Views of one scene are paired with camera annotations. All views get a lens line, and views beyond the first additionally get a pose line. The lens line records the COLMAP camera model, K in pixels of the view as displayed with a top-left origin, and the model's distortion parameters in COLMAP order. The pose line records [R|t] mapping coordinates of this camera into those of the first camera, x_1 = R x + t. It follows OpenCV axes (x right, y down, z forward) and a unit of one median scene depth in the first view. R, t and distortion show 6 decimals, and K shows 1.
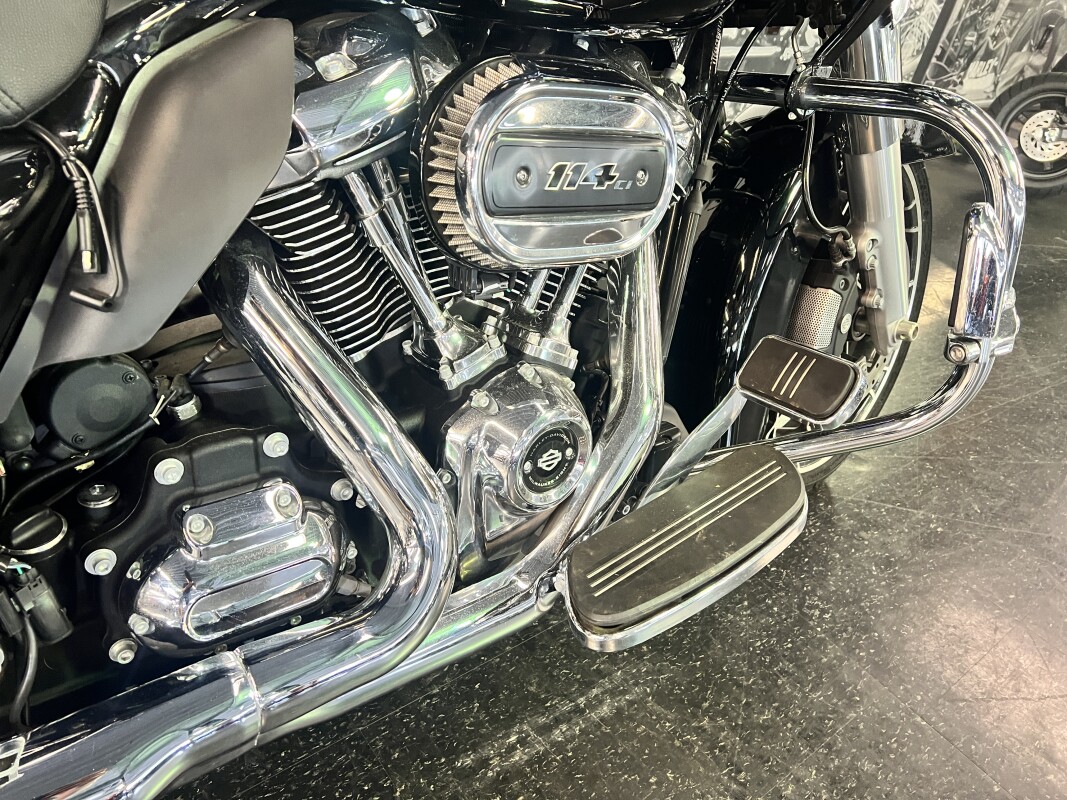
lens RADIAL K [[814.8, 0, 531.2], [0, 814.8, 394.2], [0, 0, 1]] dist [0.041001, -0.024050]
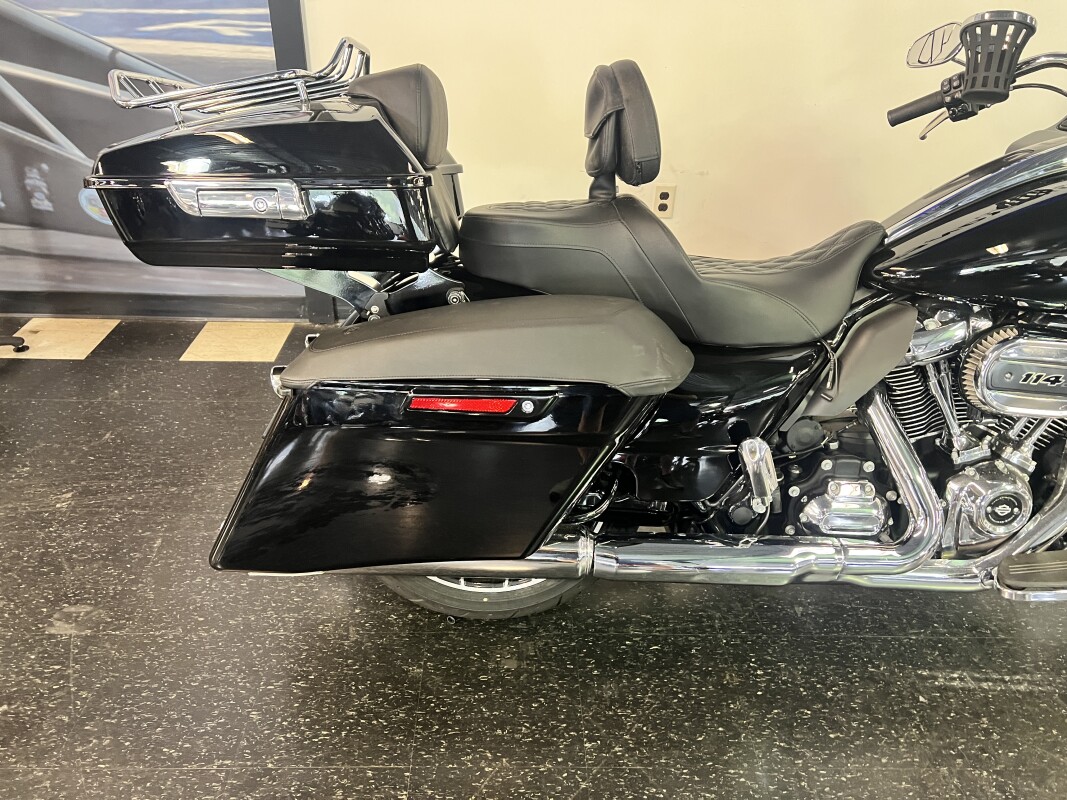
lens RADIAL K [[814.8, 0, 536.3], [0, 814.8, 399.0], [0, 0, 1]] dist [0.041001, -0.024050]
pose [[0.795960, 0.175385, -0.579385, 0.254444], [-0.244461, 0.968723, -0.042599, 0.198160], [0.553793, 0.175544, 0.813940, -1.441662]]
